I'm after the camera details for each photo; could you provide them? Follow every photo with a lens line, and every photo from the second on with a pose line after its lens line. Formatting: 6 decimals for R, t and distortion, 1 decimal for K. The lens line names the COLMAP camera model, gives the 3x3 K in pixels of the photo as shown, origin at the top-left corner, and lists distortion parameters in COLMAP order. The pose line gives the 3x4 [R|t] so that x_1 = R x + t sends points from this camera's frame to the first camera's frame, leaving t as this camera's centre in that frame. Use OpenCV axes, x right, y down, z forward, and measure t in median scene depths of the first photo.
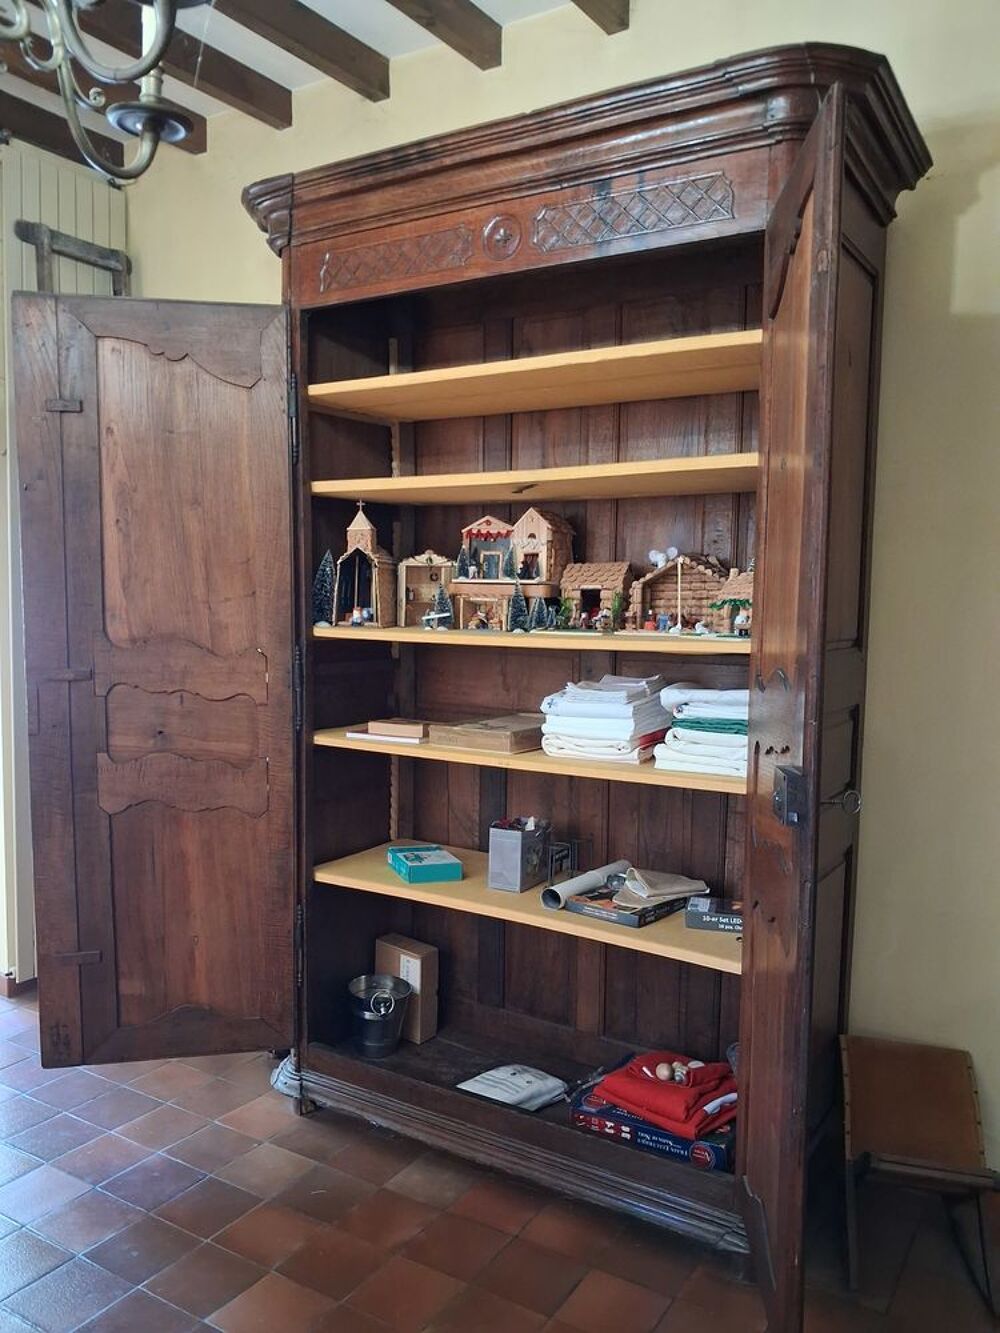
lens RADIAL K [[1051.9, 0, 481.2], [0, 1051.9, 695.0], [0, 0, 1]] dist [-0.000865, -0.020998]
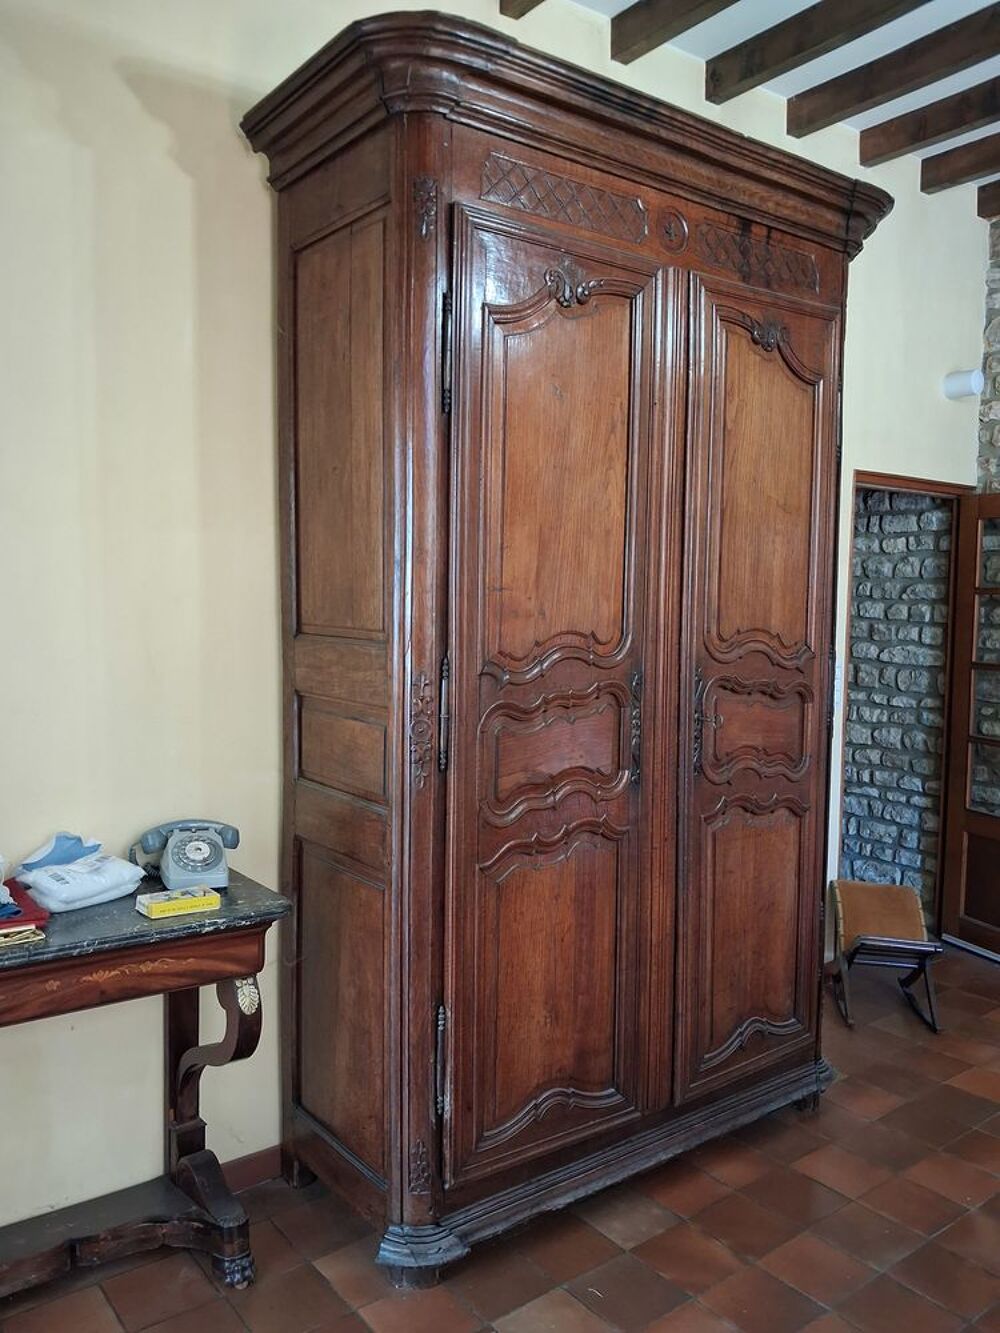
lens RADIAL K [[1051.9, 0, 498.5], [0, 1051.9, 670.7], [0, 0, 1]] dist [-0.000865, -0.020998]
pose [[0.356062, -0.082742, 0.930792, -0.990832], [0.086323, 0.994726, 0.055403, -0.086536], [-0.930467, 0.060622, 0.361326, 0.805869]]
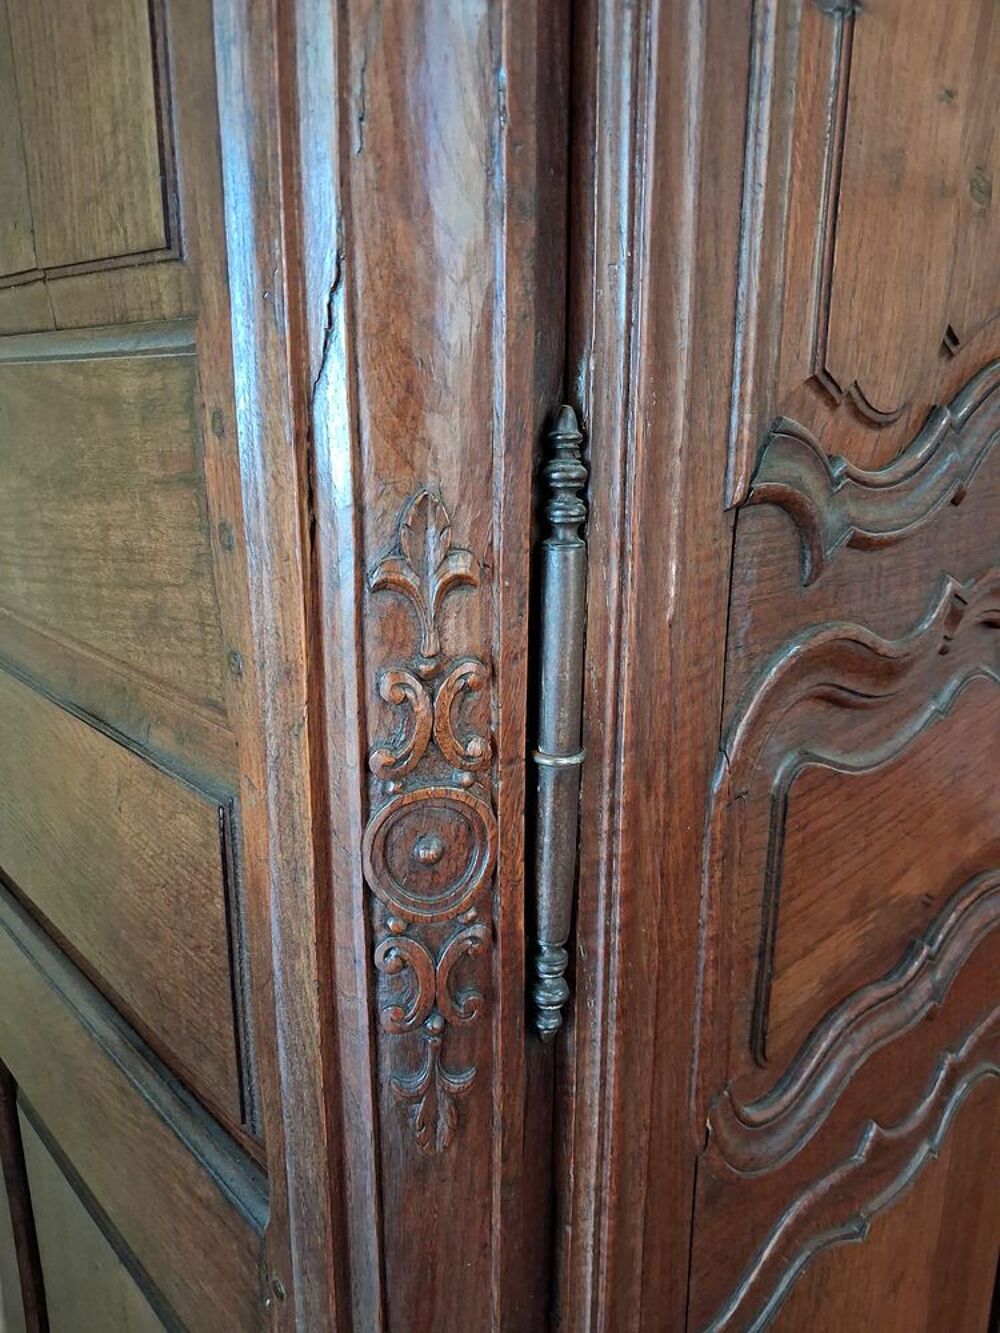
lens RADIAL K [[1051.9, 0, 497.0], [0, 1051.9, 667.9], [0, 0, 1]] dist [-0.000865, -0.020998]
pose [[0.293816, -0.266086, 0.918080, -0.342555], [0.101027, 0.963738, 0.246987, -0.055238], [-0.950508, 0.020182, 0.310043, 1.123154]]
